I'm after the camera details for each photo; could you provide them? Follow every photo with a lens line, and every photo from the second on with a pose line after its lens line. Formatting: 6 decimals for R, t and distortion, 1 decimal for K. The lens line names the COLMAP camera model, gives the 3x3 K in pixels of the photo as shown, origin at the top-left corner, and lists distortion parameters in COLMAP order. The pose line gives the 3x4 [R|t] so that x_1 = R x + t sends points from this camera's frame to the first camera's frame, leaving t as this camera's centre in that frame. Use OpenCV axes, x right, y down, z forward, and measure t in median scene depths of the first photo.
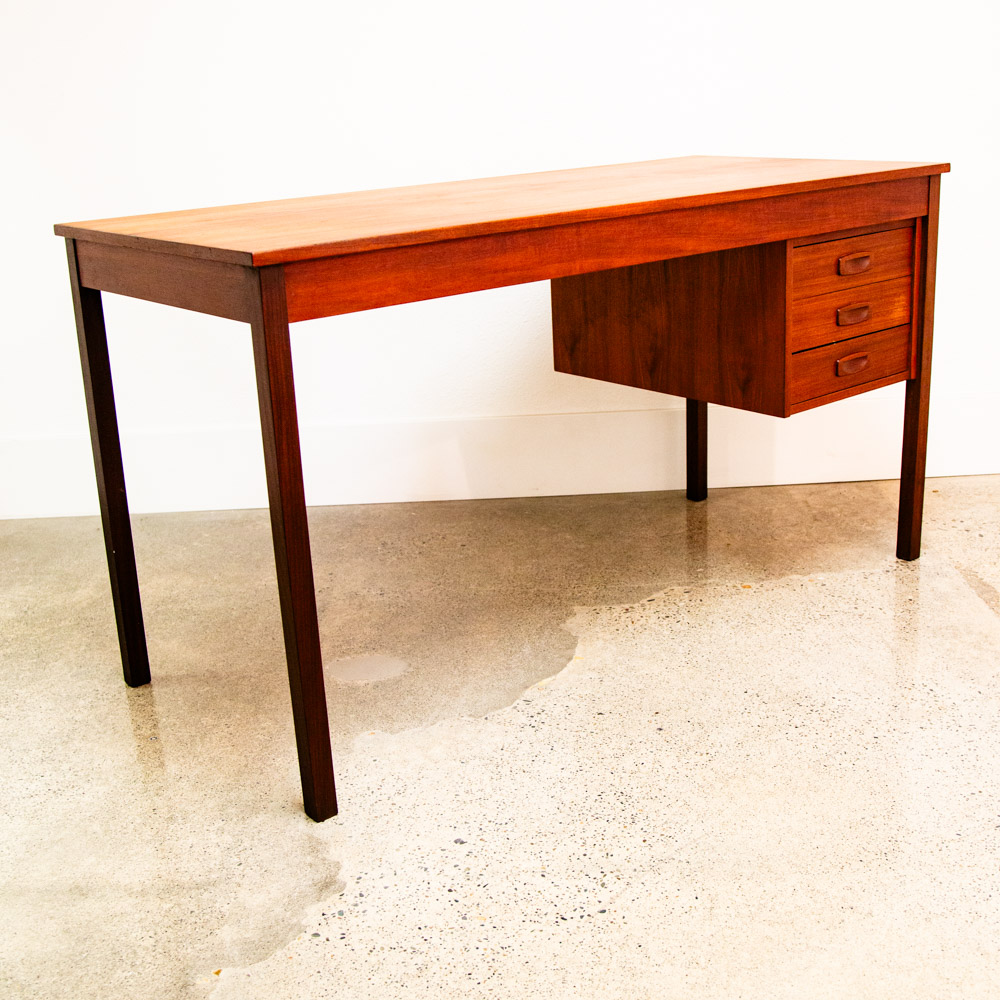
lens RADIAL K [[1296.9, 0, 515.1], [0, 1296.9, 511.9], [0, 0, 1]] dist [-0.065270, 0.000000]
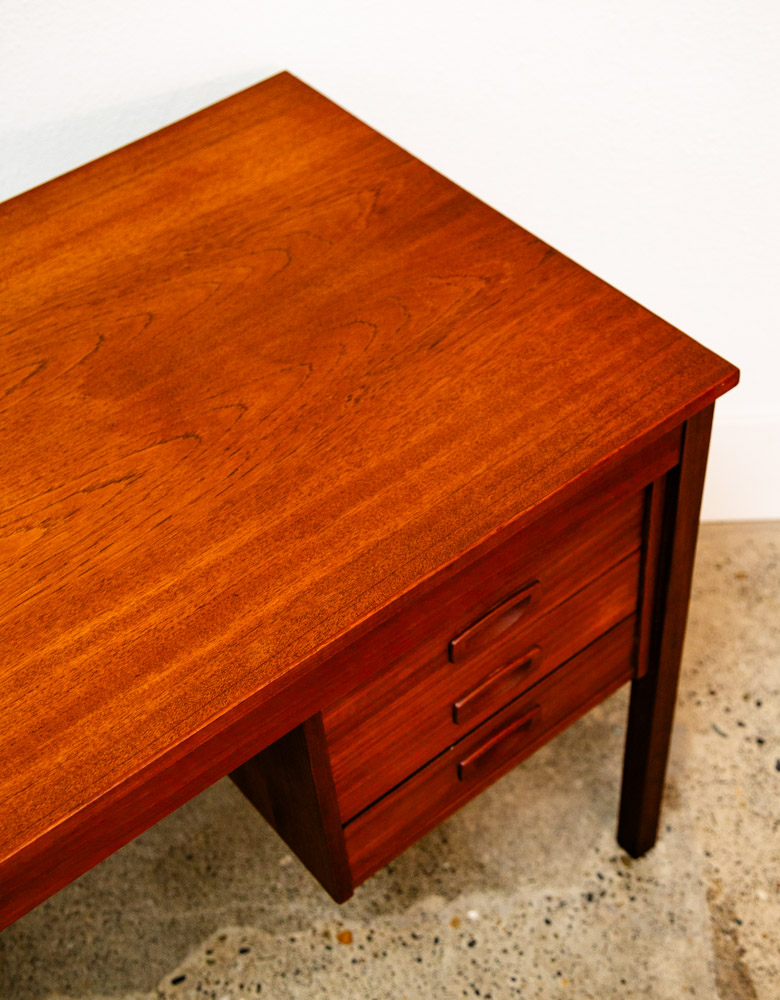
lens RADIAL K [[1434.9, 0, 392.8], [0, 1434.9, 500.7], [0, 0, 1]] dist [0.101394, 0.000000]
pose [[0.999515, 0.001090, -0.031129, 0.254162], [0.014202, 0.873507, 0.486605, -0.513646], [0.027722, -0.486811, 0.873068, 0.584367]]
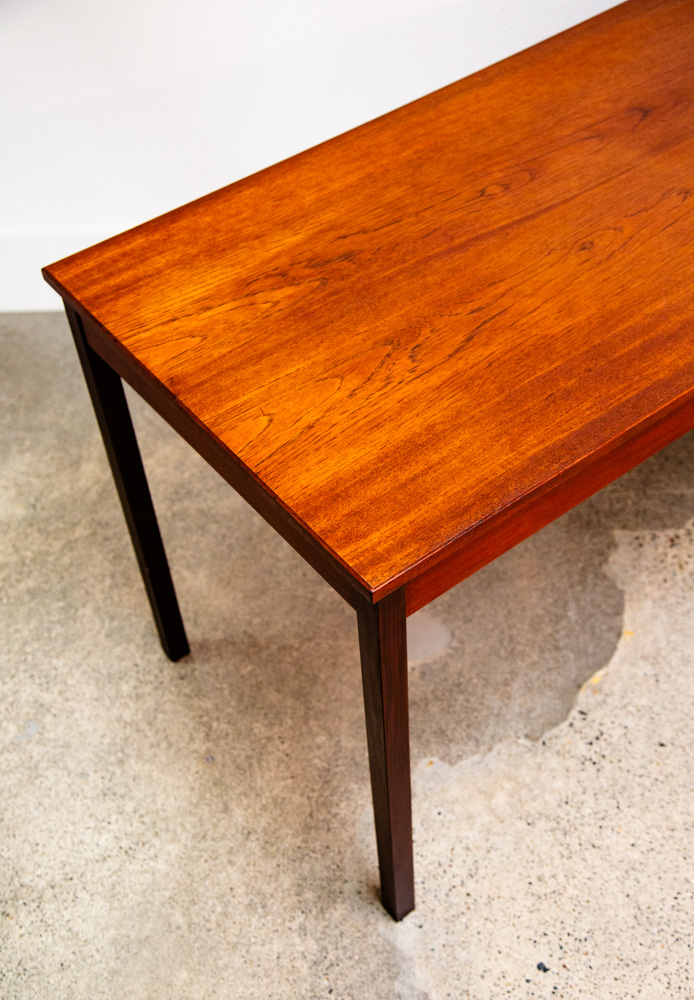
lens RADIAL K [[1145.6, 0, 352.9], [0, 1145.6, 531.5], [0, 0, 1]] dist [0.058063, 0.000000]
pose [[0.999338, 0.020732, -0.029883, -0.135413], [-0.002604, 0.860307, 0.509770, -0.397798], [0.036277, -0.509355, 0.859792, 0.300903]]
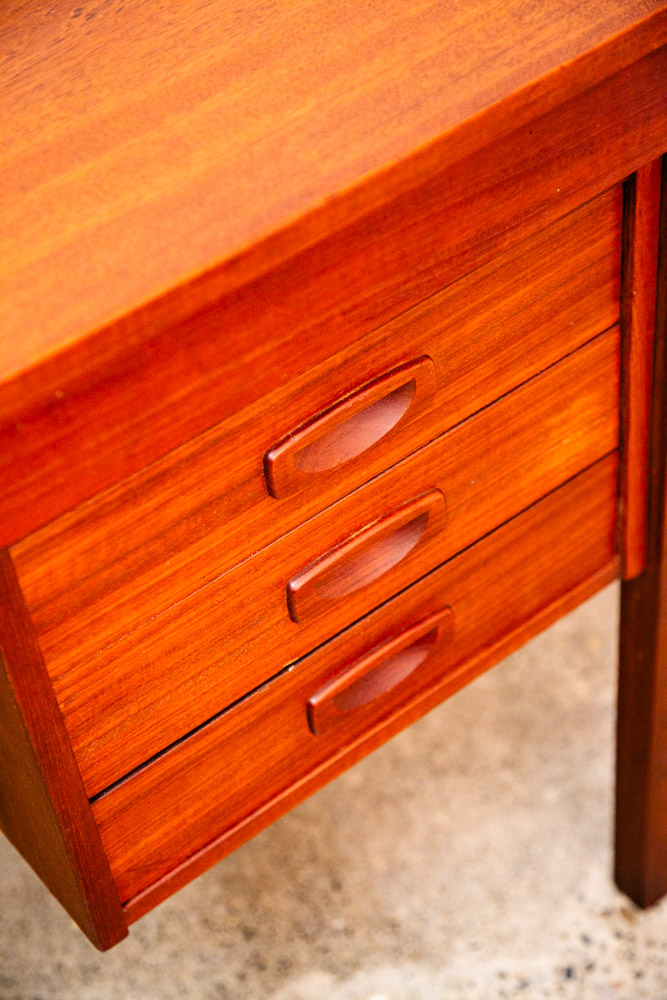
lens RADIAL K [[1812.2, 0, 330.8], [0, 1812.2, 493.8], [0, 0, 1]] dist [0.236709, 0.000000]
pose [[0.998448, -0.013646, -0.053990, 0.292723], [0.036863, 0.888651, 0.457099, -0.369190], [0.041741, -0.458380, 0.887775, 0.690976]]
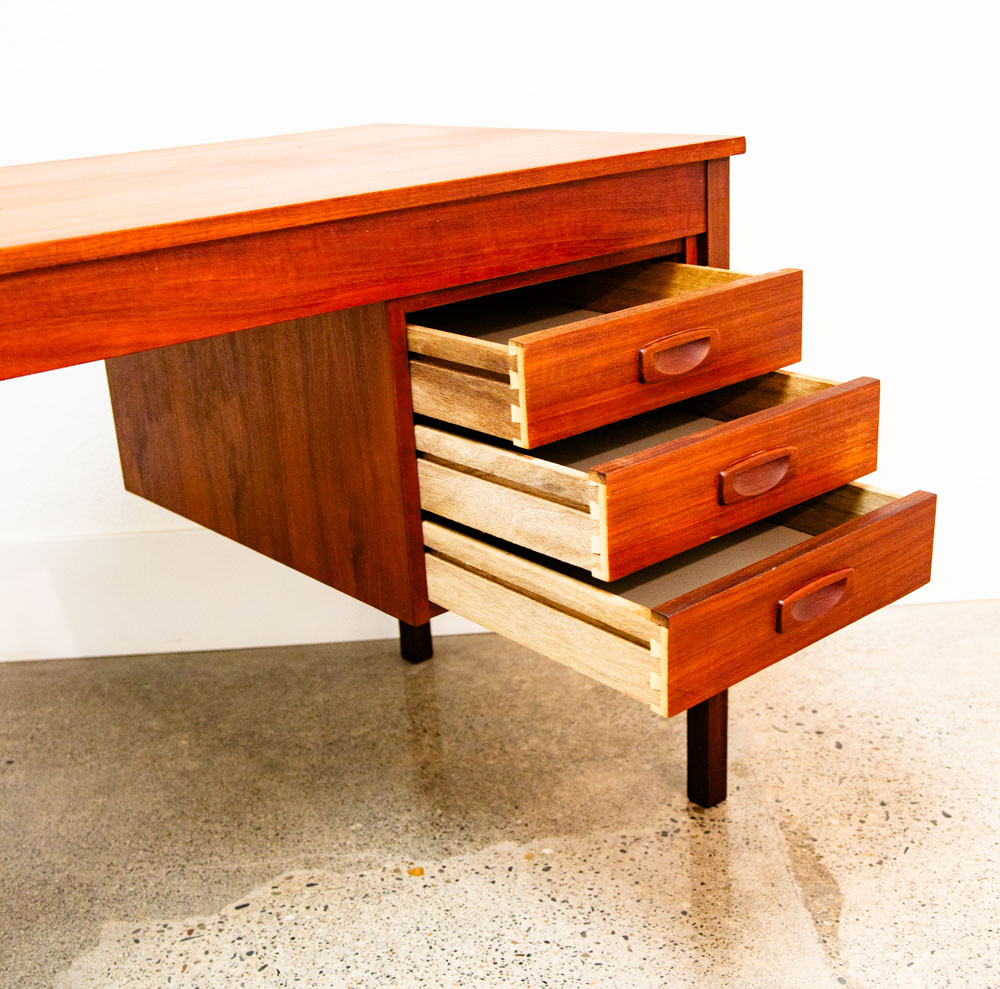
lens RADIAL K [[1355.7, 0, 504.1], [0, 1355.7, 511.1], [0, 0, 1]] dist [-0.013710, 0.000000]
pose [[0.999855, -0.014438, 0.009011, 0.246775], [0.014209, 0.999588, 0.024932, -0.137371], [-0.009368, -0.024800, 0.999649, 0.448281]]
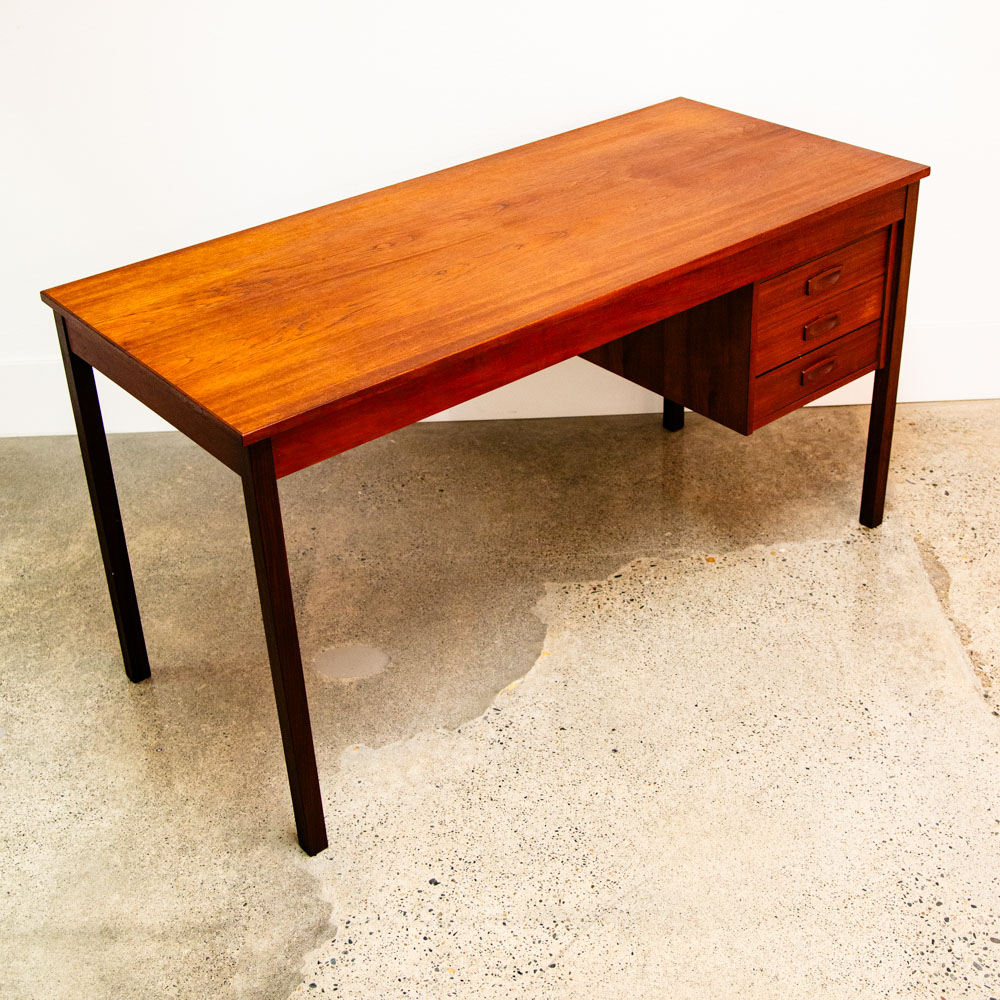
lens RADIAL K [[1447.4, 0, 501.9], [0, 1447.4, 463.3], [0, 0, 1]] dist [-0.007854, 0.000000]
pose [[0.999962, 0.007359, -0.004567, 0.016786], [-0.006225, 0.977269, 0.211913, -0.304984], [0.006023, -0.211877, 0.977278, -0.149985]]
